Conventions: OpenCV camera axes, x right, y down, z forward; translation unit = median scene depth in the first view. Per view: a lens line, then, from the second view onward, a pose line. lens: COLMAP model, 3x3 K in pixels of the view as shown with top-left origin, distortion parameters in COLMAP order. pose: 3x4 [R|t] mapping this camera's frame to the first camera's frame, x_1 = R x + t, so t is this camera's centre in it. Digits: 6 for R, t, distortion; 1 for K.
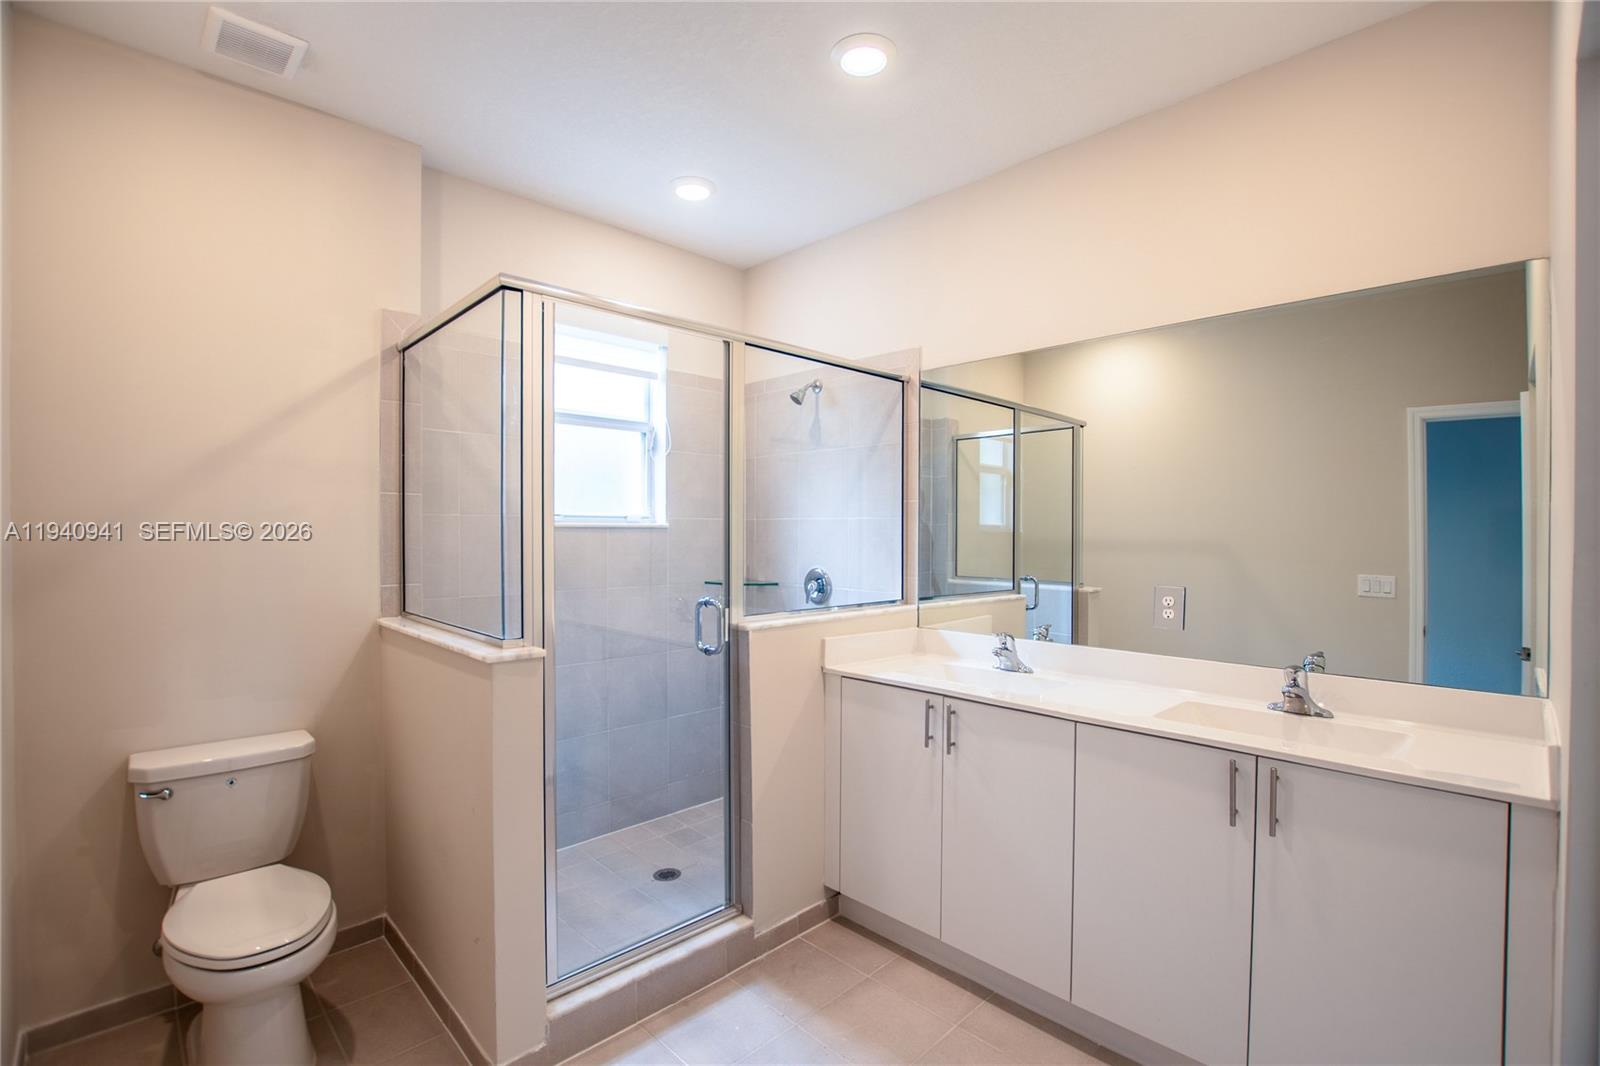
lens RADIAL K [[722.5, 0, 804.7], [0, 722.5, 533.8], [0, 0, 1]] dist [-0.028446, 0.001769]
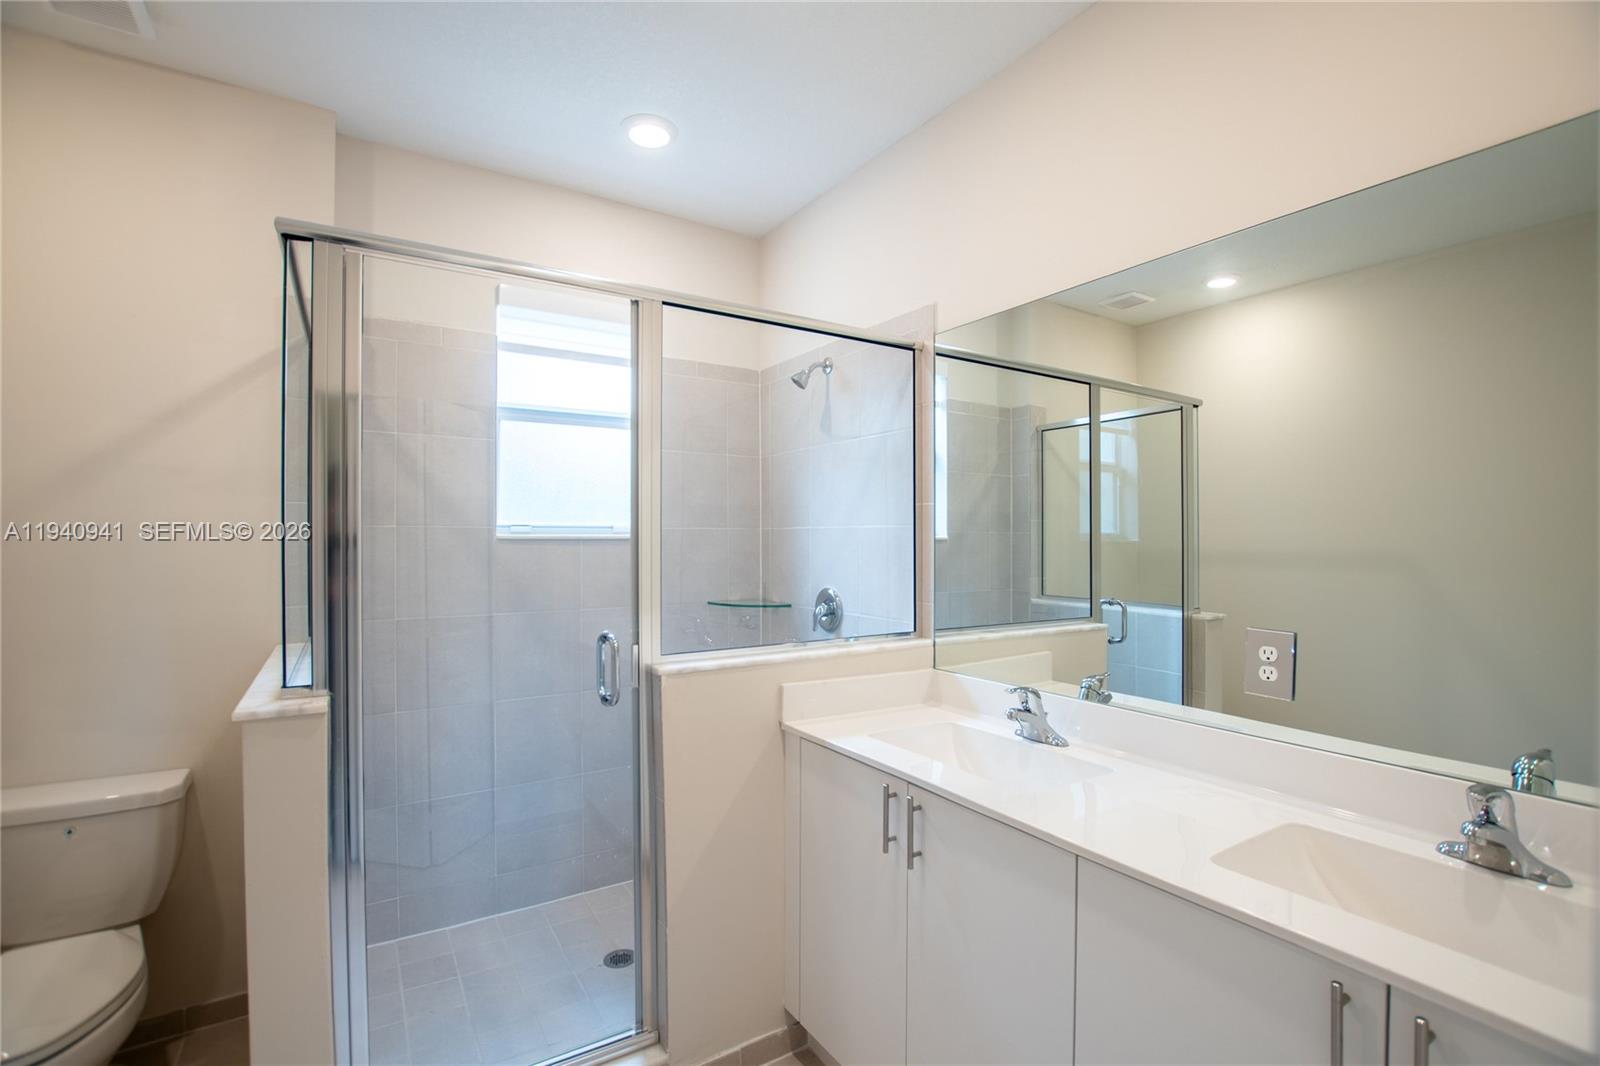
lens RADIAL K [[722.5, 0, 795.3], [0, 722.5, 534.4], [0, 0, 1]] dist [-0.028446, 0.001769]
pose [[0.978312, -0.005338, -0.207066, 0.198074], [0.003065, 0.999932, -0.011294, -0.005177], [0.207113, 0.010415, 0.978262, 0.253750]]
